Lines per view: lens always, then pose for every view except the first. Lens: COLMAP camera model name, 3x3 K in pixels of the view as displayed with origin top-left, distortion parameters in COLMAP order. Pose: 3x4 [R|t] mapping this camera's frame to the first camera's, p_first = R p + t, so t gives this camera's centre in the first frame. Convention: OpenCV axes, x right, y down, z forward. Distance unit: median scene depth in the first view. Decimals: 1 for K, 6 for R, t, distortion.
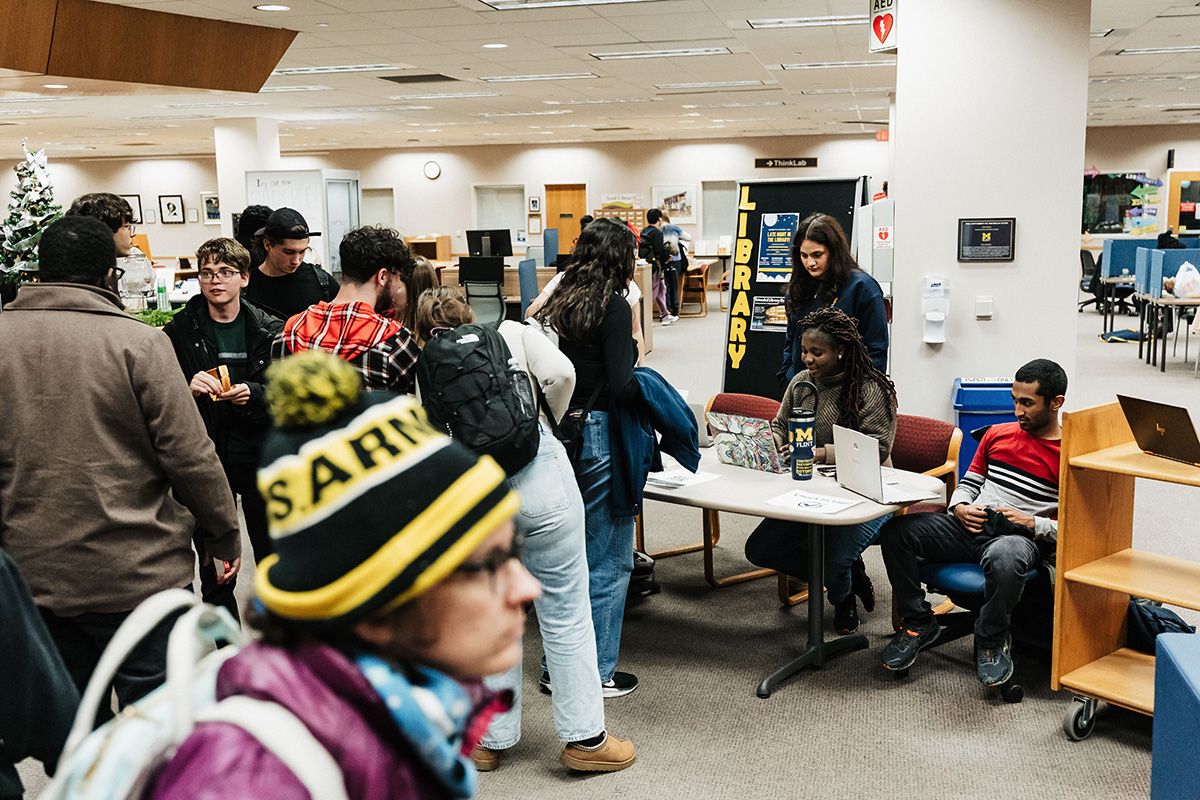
lens RADIAL K [[1240.3, 0, 600.4], [0, 1240.3, 400.1], [0, 0, 1]] dist [0.002353, 0.000000]
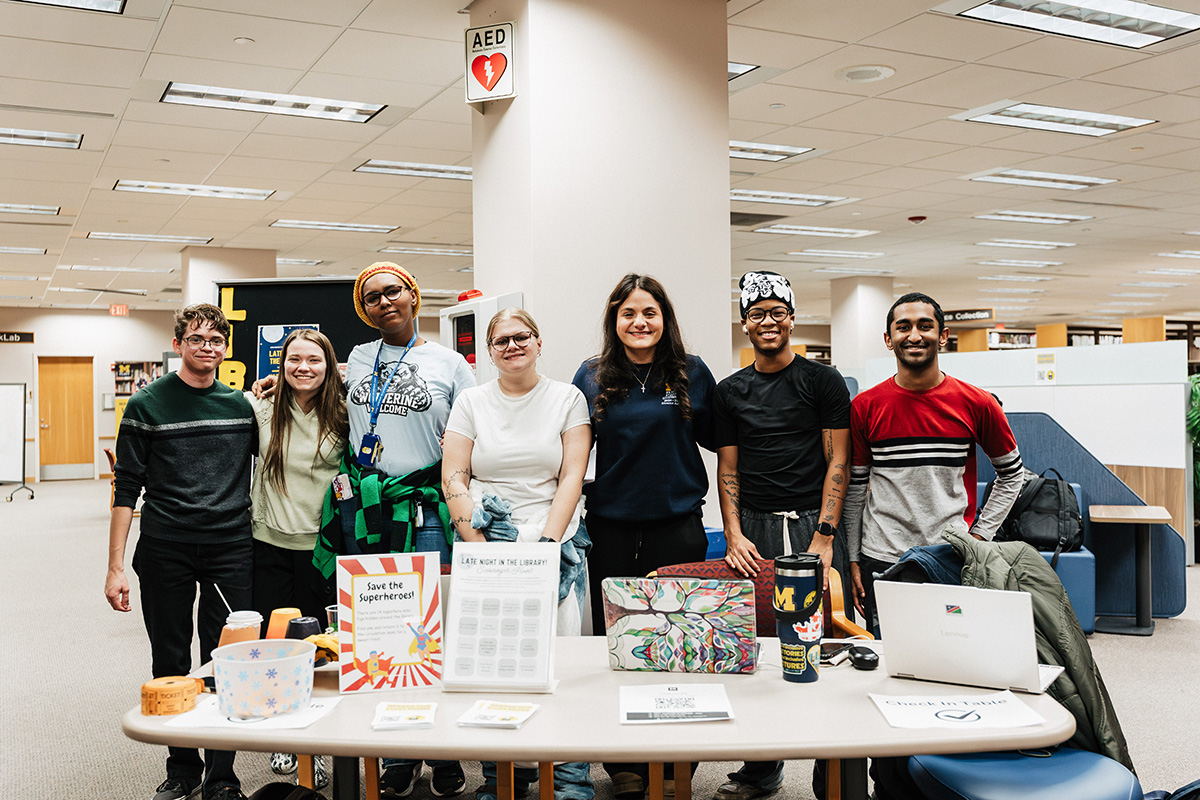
lens RADIAL K [[1185.0, 0, 600.5], [0, 1185.0, 399.1], [0, 0, 1]] dist [-0.005448, 0.000000]
pose [[0.770418, 0.005686, 0.637513, -0.180480], [0.100117, 0.986474, -0.129787, -0.000672], [-0.629629, 0.163816, 0.759429, 0.436906]]
